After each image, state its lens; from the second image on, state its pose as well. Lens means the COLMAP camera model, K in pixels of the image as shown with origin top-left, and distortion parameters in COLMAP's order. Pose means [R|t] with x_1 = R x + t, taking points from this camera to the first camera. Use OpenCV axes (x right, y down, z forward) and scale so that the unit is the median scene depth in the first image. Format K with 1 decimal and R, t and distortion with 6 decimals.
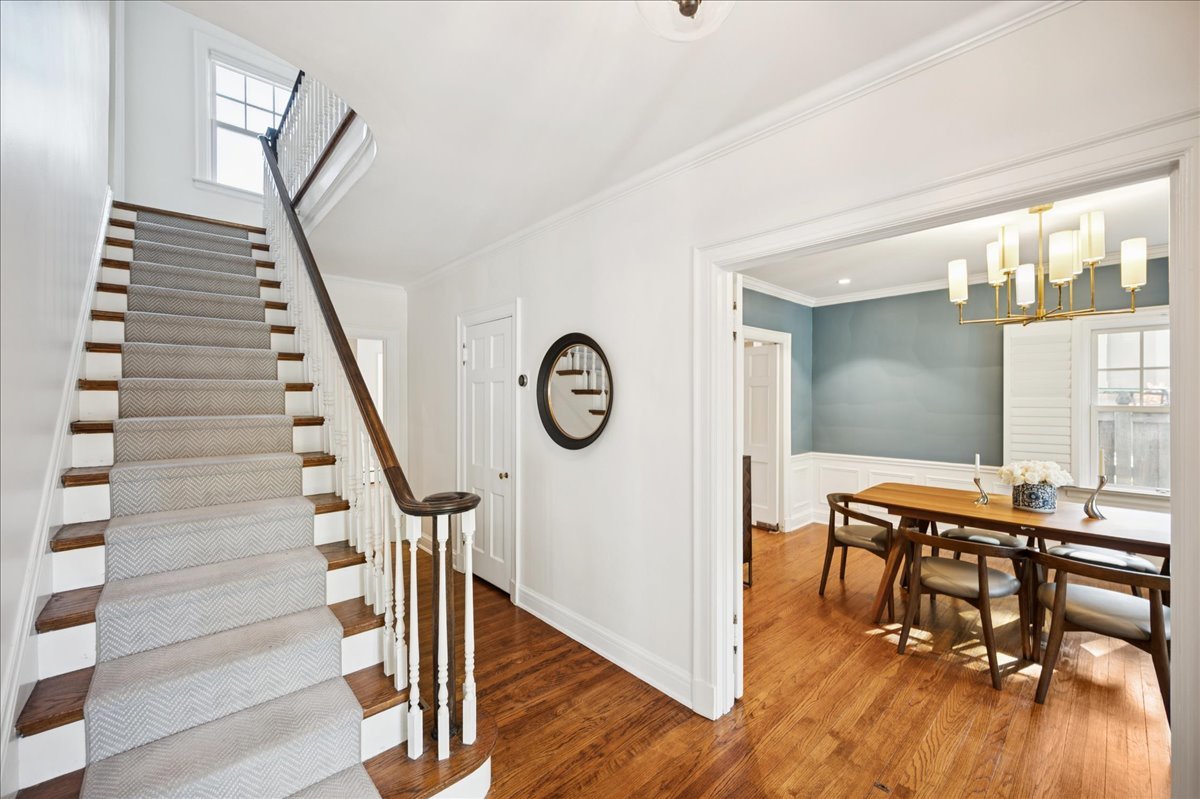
lens RADIAL K [[476.2, 0, 592.6], [0, 476.2, 399.1], [0, 0, 1]] dist [-0.000733, -0.000061]
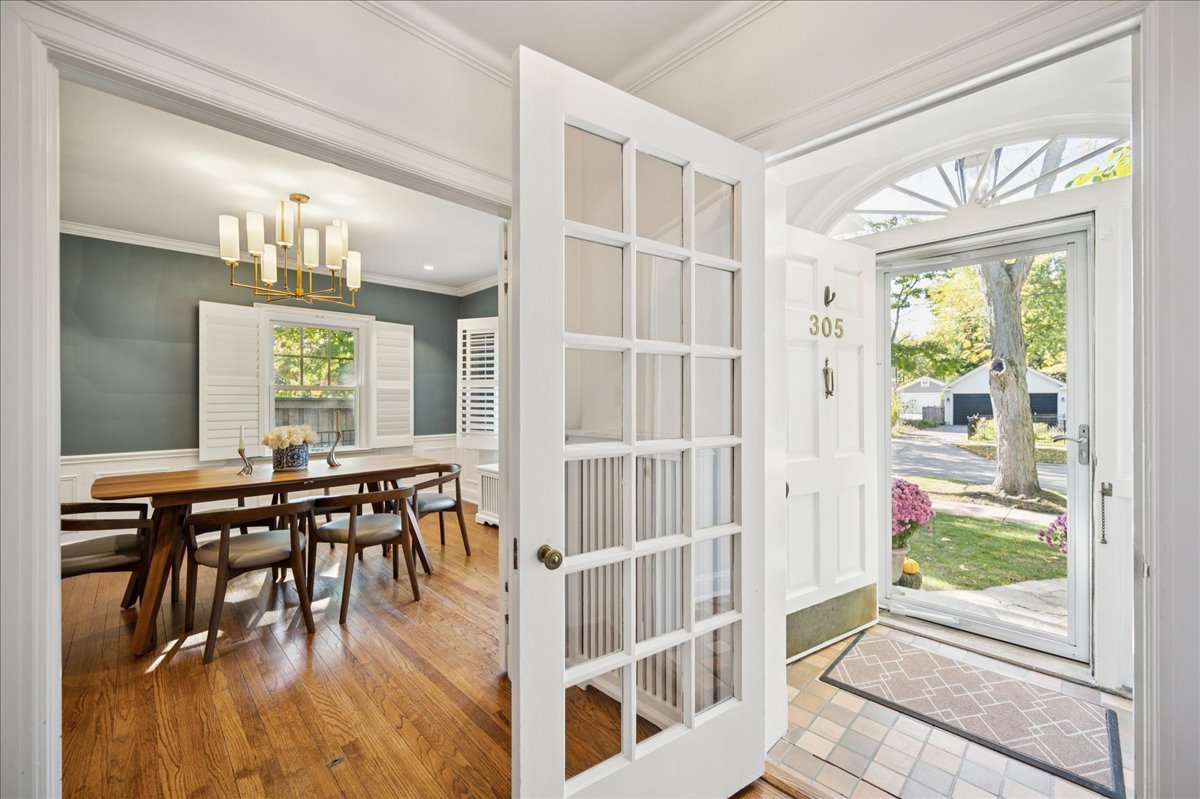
lens RADIAL K [[476.2, 0, 604.6], [0, 476.2, 400.4], [0, 0, 1]] dist [-0.000733, -0.000061]
pose [[-0.045144, -0.001126, 0.998980, -0.211878], [0.004989, 0.999987, 0.001353, 0.075119], [-0.998968, 0.005045, -0.045138, 0.330127]]
